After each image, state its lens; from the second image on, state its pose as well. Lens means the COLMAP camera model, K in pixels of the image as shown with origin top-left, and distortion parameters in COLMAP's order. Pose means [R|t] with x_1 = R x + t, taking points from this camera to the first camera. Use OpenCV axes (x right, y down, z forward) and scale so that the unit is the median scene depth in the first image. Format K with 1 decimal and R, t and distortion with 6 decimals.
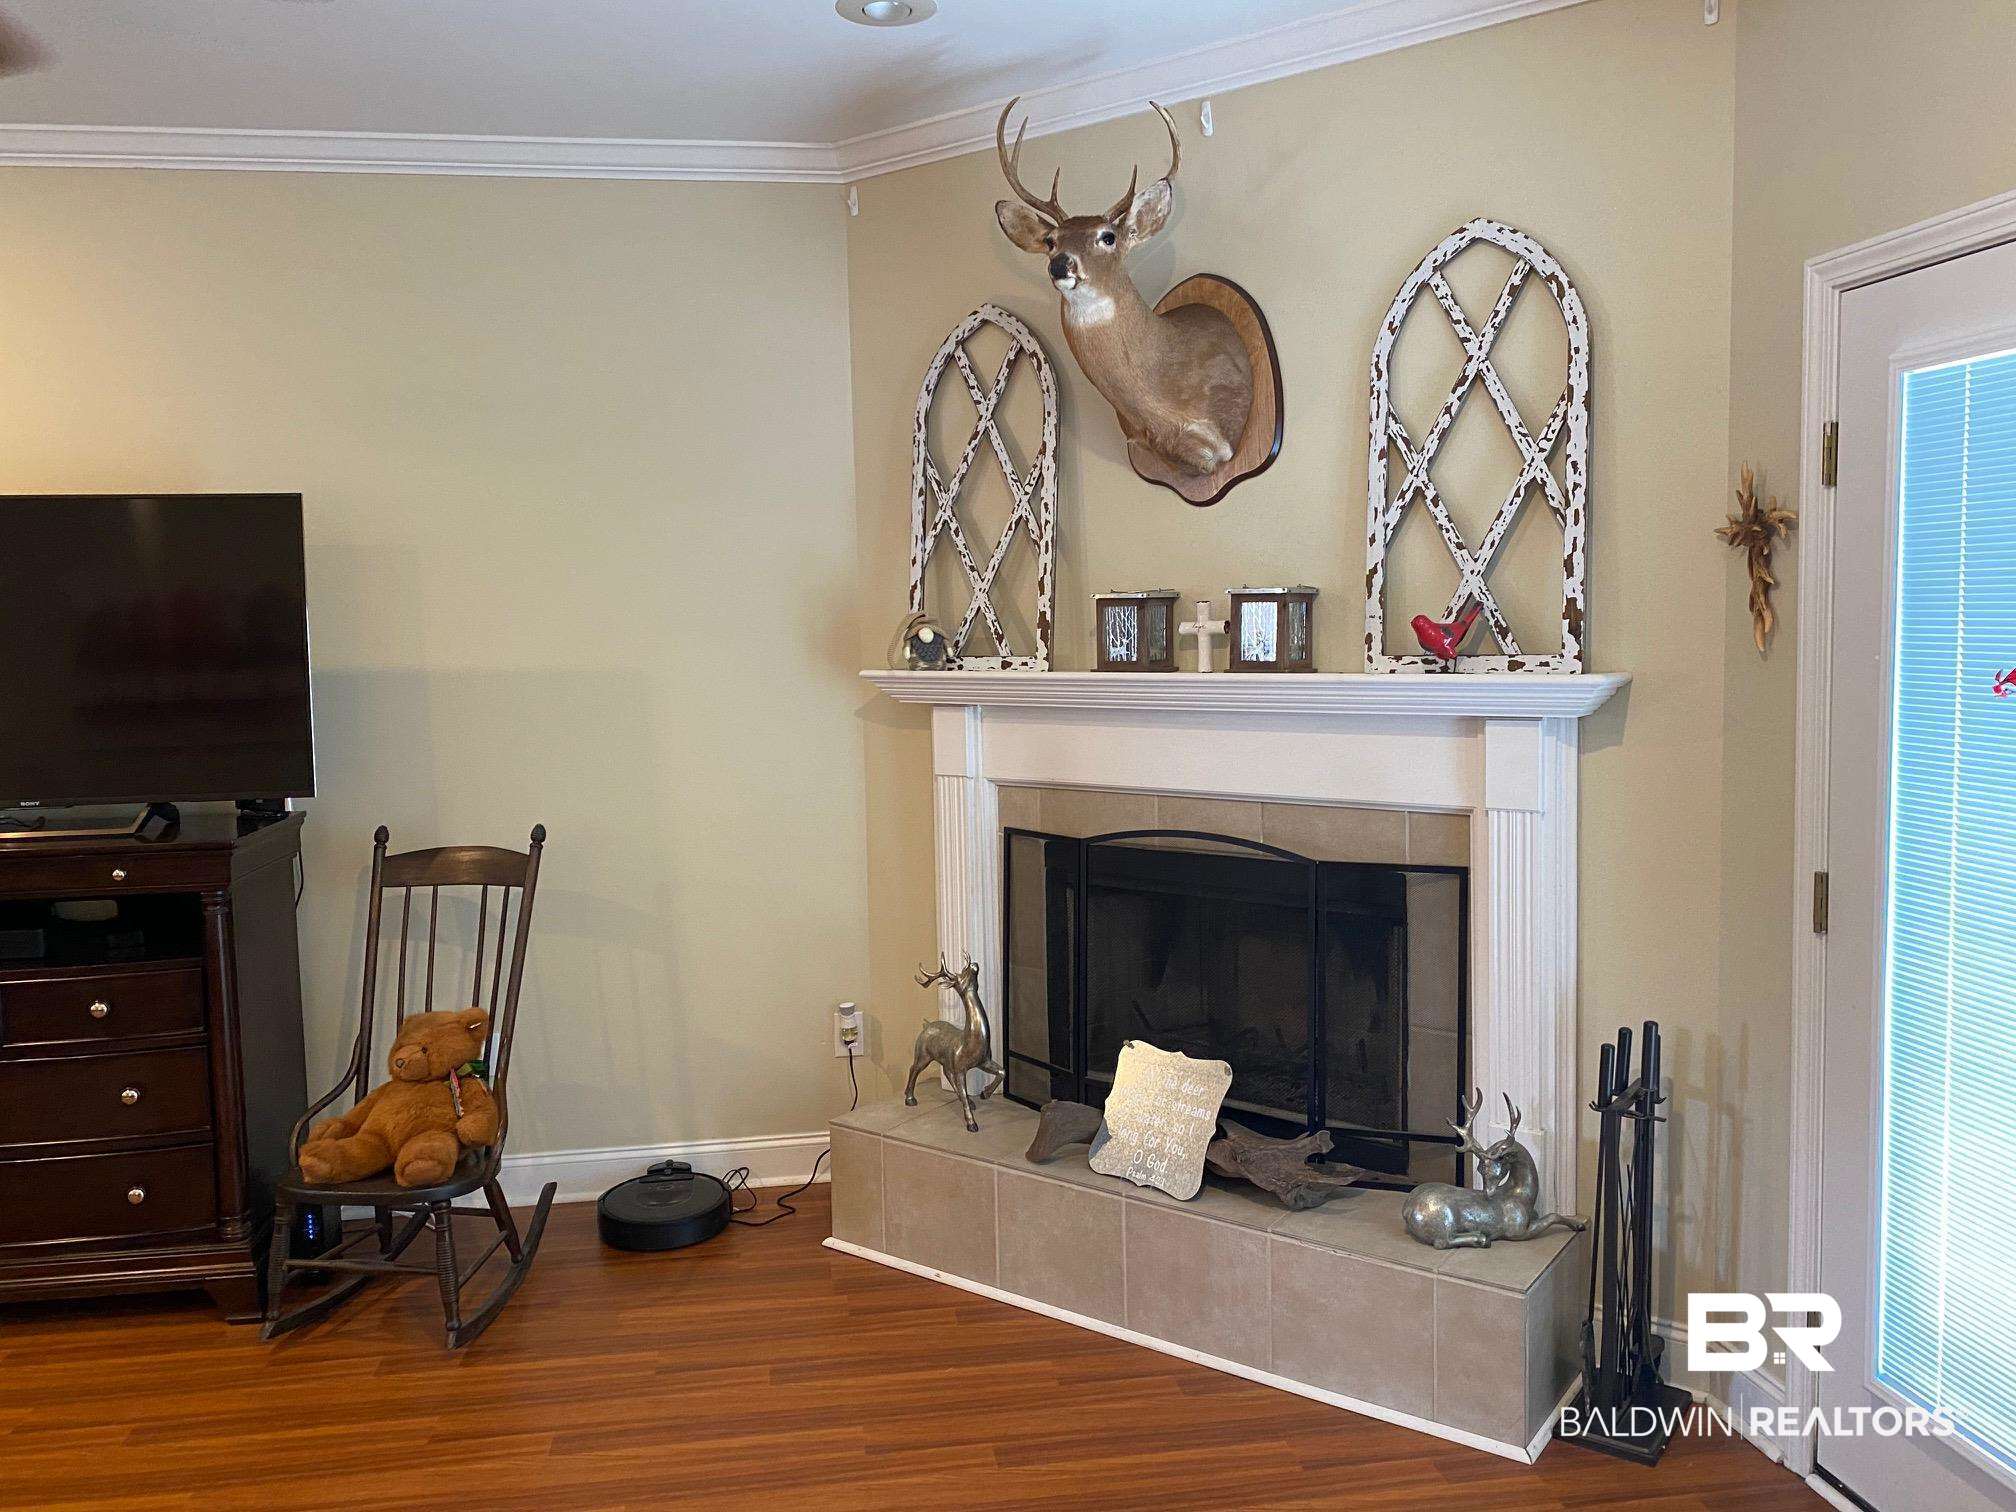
lens RADIAL K [[1536.3, 0, 1012.8], [0, 1536.3, 754.5], [0, 0, 1]] dist [0.050206, -0.017366]
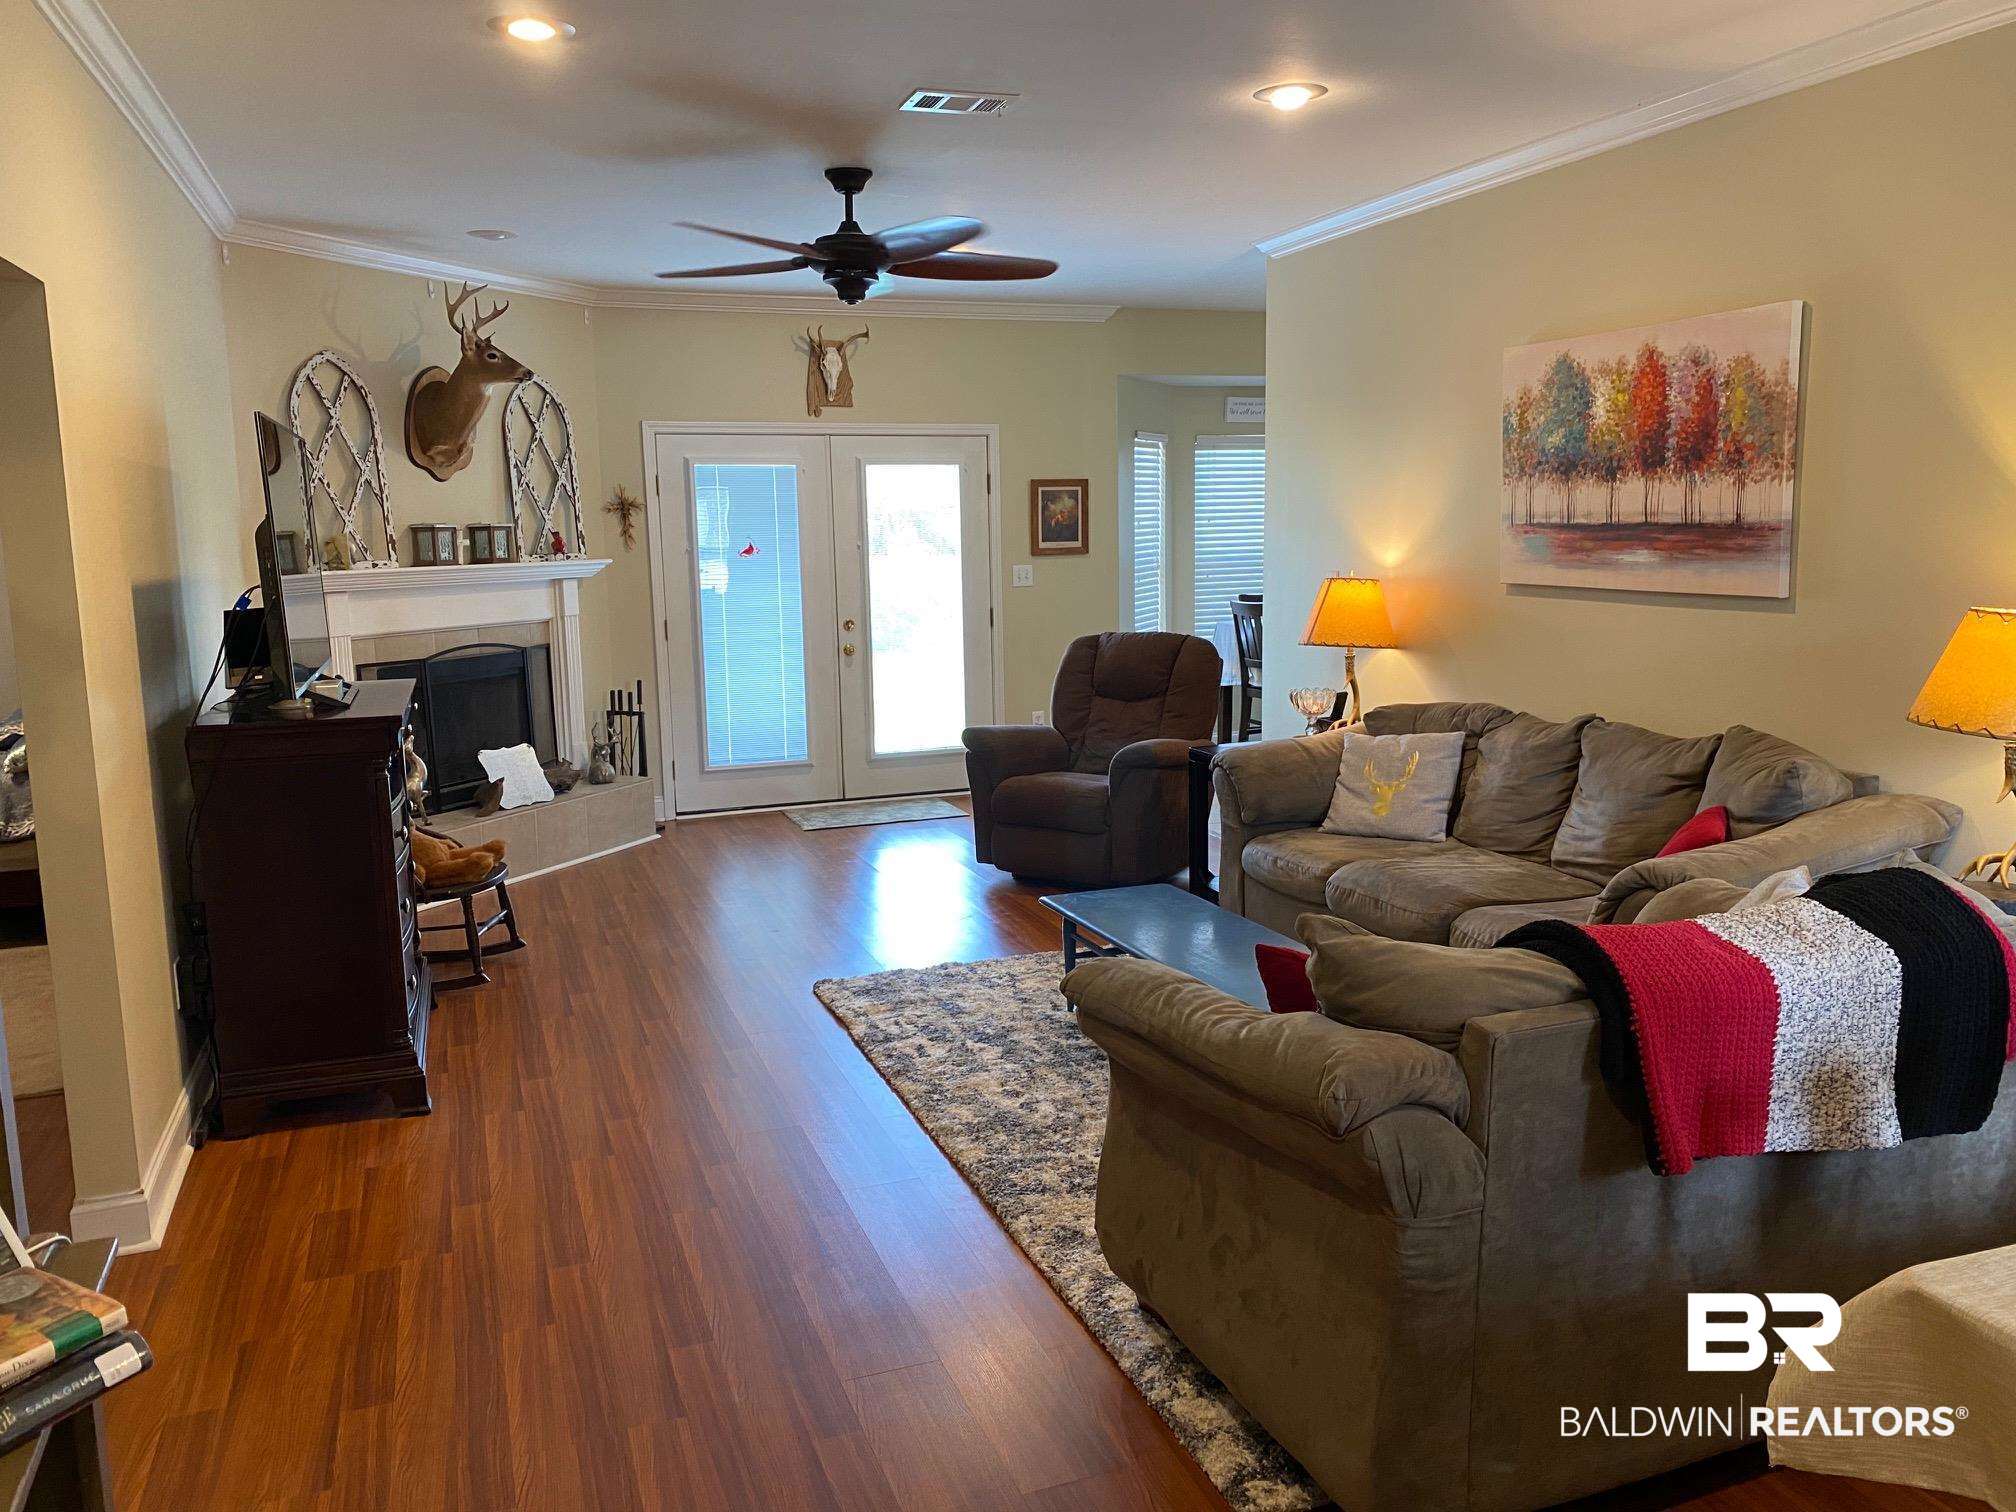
lens RADIAL K [[1536.3, 0, 1010.9], [0, 1536.3, 757.1], [0, 0, 1]] dist [0.050206, -0.017366]
pose [[-0.167521, -0.128412, 0.977470, -2.132907], [0.109721, 0.982893, 0.147929, -0.029561], [-0.979744, 0.132031, -0.150566, 0.682100]]
